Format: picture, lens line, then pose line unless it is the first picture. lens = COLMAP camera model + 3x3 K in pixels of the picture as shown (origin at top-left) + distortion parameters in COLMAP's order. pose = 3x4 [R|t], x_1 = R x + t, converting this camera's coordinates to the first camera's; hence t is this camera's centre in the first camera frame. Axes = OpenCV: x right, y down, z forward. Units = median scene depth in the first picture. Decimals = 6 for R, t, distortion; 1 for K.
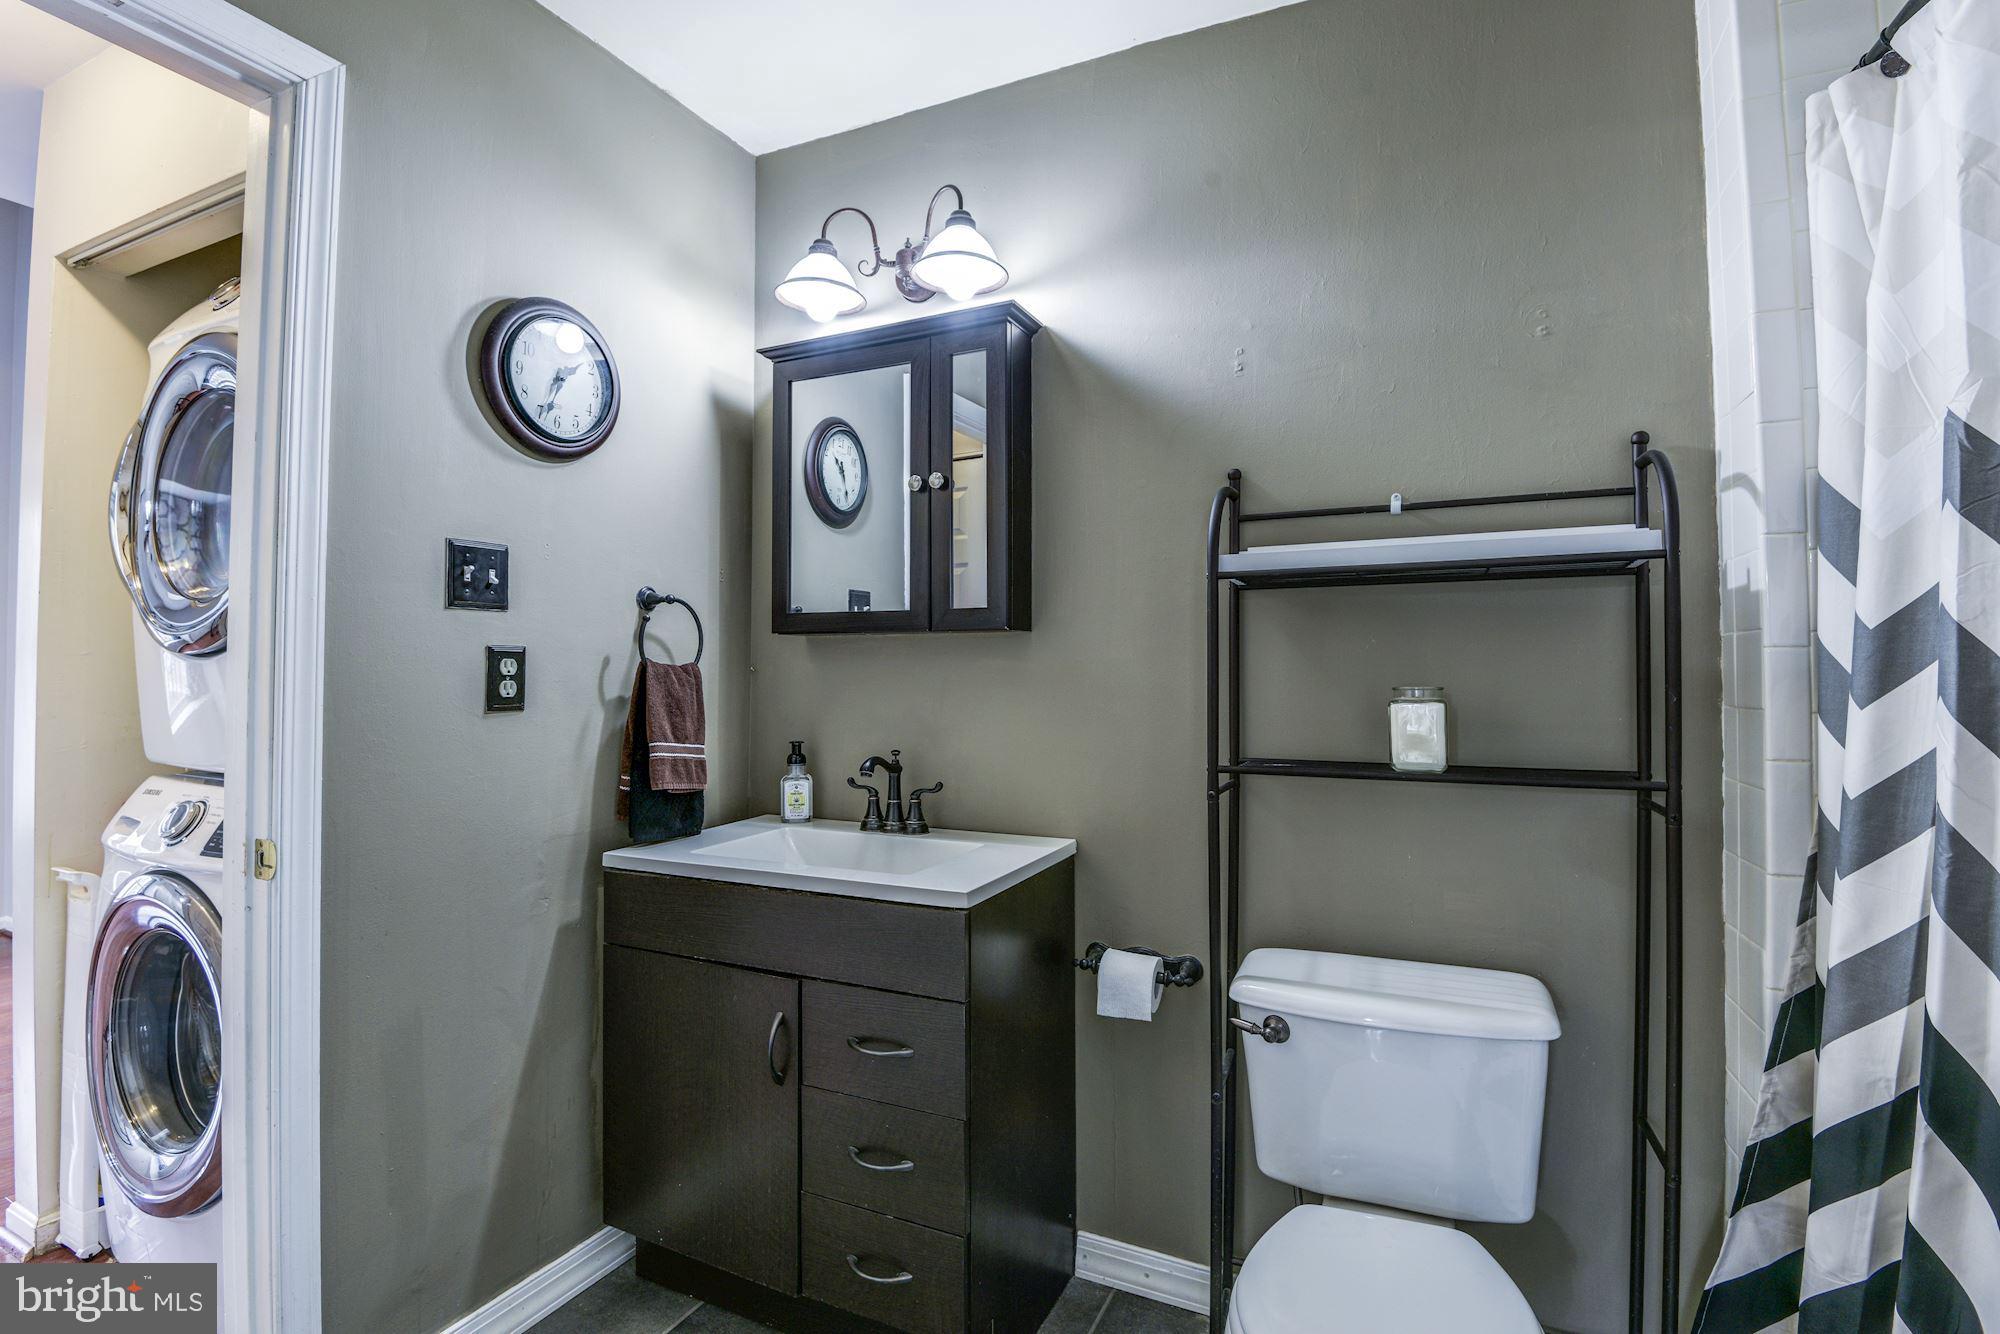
lens RADIAL K [[934.9, 0, 1003.2], [0, 934.9, 647.5], [0, 0, 1]] dist [0.002564, -0.012561]
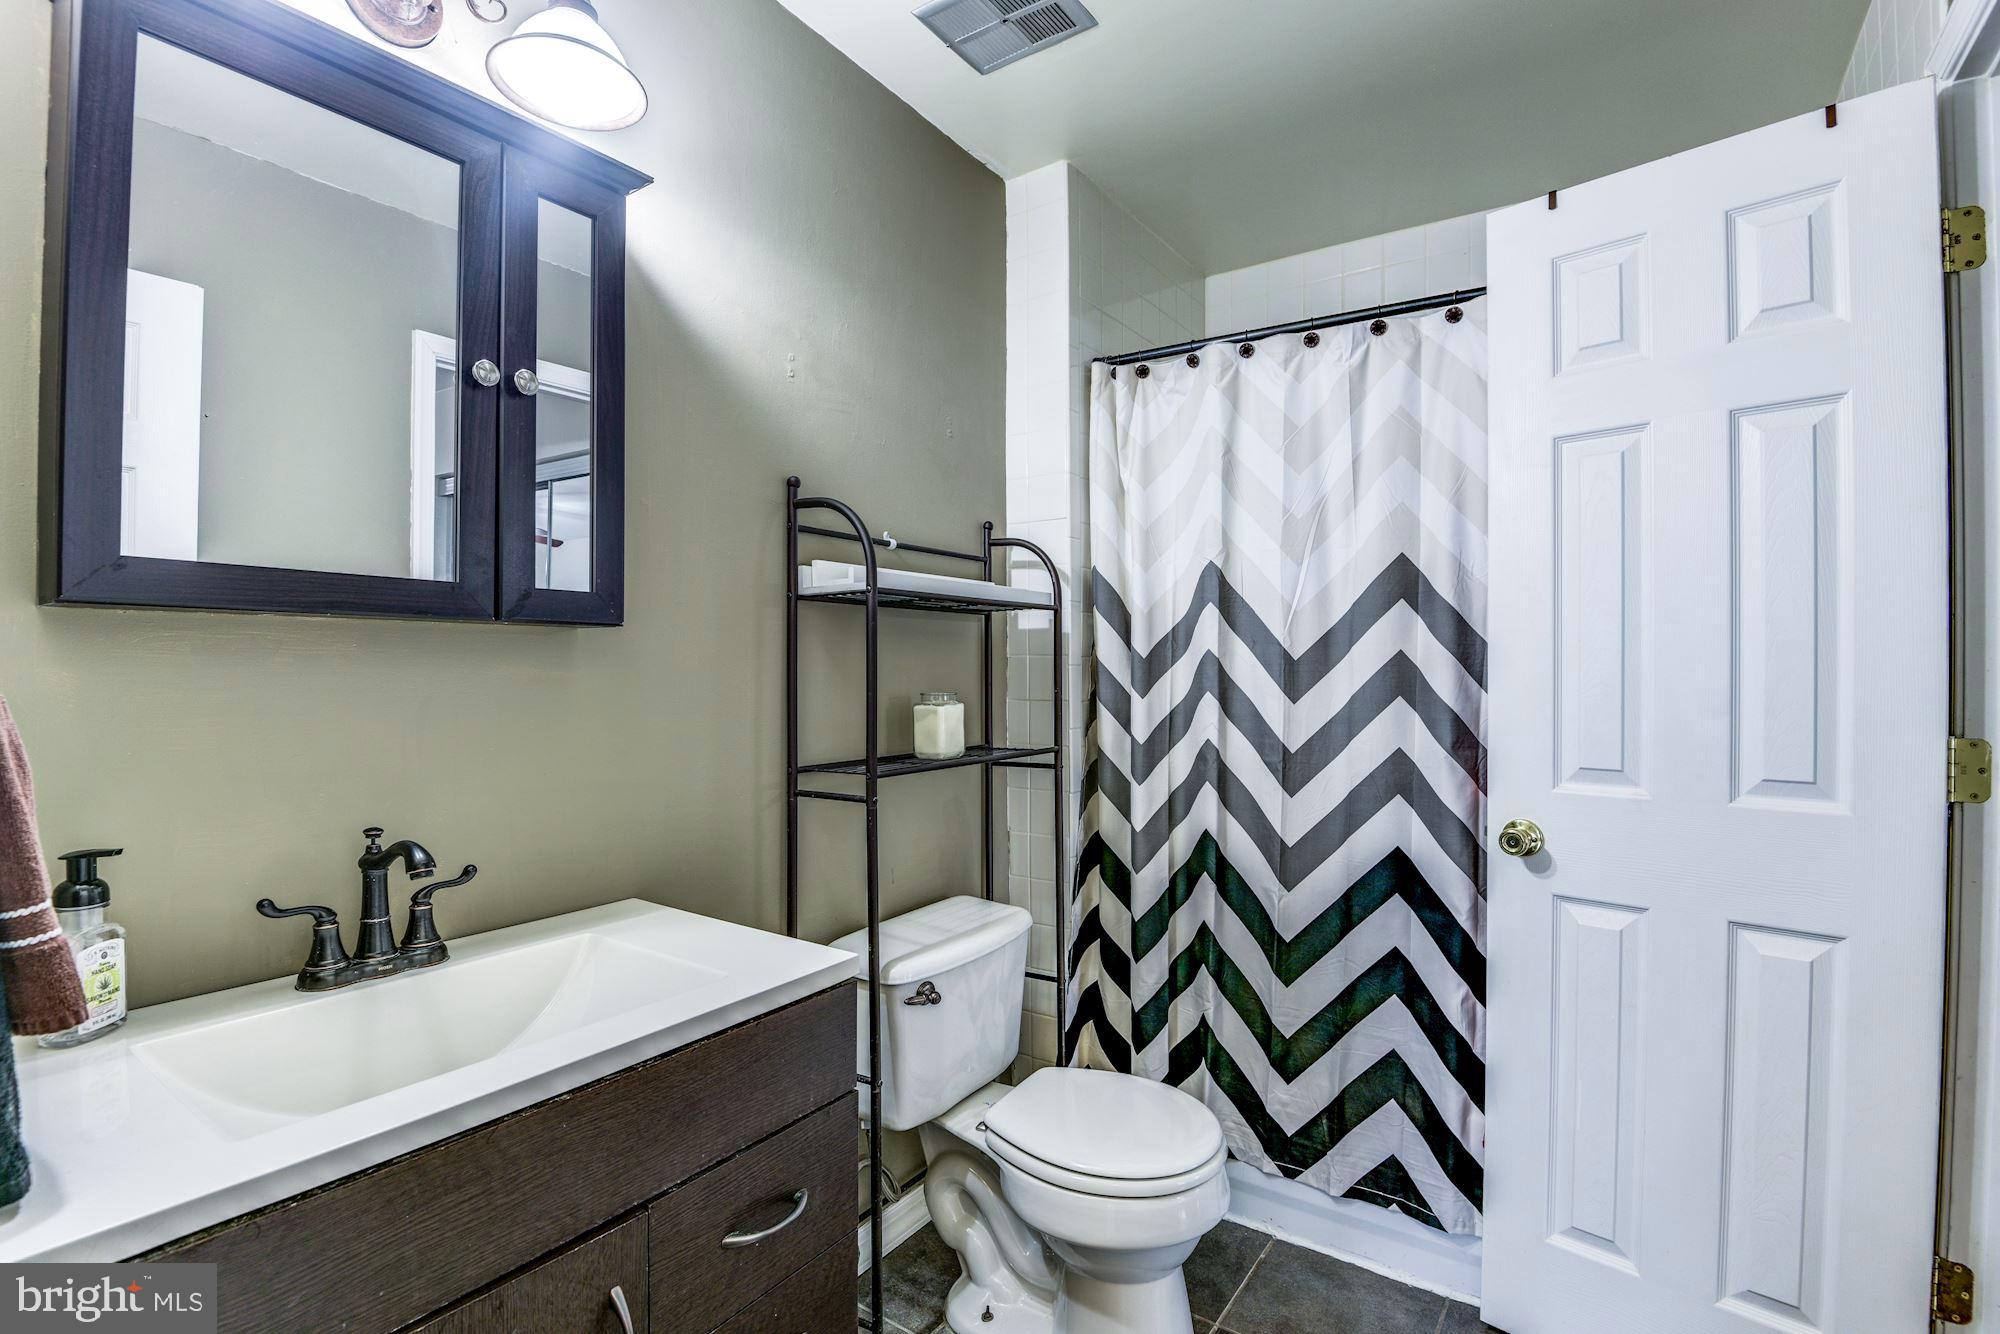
lens RADIAL K [[934.9, 0, 993.5], [0, 934.9, 682.8], [0, 0, 1]] dist [0.002564, -0.012561]
pose [[0.156807, -0.009080, 0.987588, -0.746337], [-0.018881, 0.999747, 0.012190, 0.011448], [-0.987449, -0.020559, 0.156596, 0.677422]]
